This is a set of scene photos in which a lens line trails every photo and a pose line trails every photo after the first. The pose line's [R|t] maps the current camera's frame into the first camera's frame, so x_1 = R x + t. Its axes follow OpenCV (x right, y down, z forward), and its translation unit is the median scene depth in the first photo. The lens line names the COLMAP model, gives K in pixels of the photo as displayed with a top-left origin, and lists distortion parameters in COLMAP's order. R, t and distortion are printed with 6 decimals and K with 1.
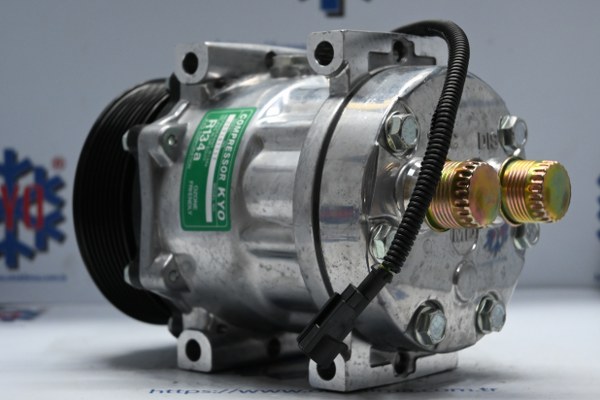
lens RADIAL K [[1367.9, 0, 300.0], [0, 1367.9, 200.0], [0, 0, 1]] dist [-0.088421, -0.684157]
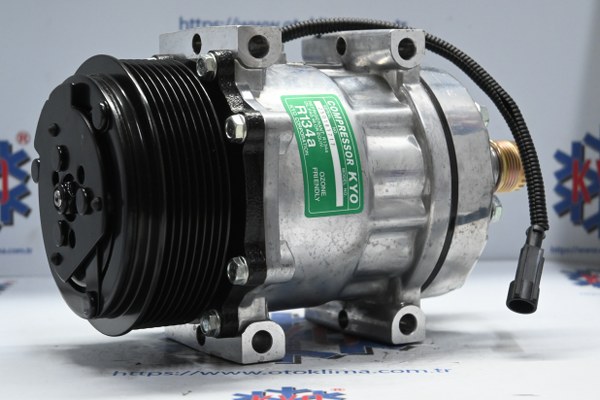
lens RADIAL K [[1367.9, 0, 300.0], [0, 1367.9, 200.0], [0, 0, 1]] dist [-0.088421, -0.684157]
pose [[0.287195, -0.070951, 0.955241, -1.059012], [0.035342, 0.997359, 0.063454, -0.055050], [-0.957220, 0.015537, 0.288944, 0.731728]]
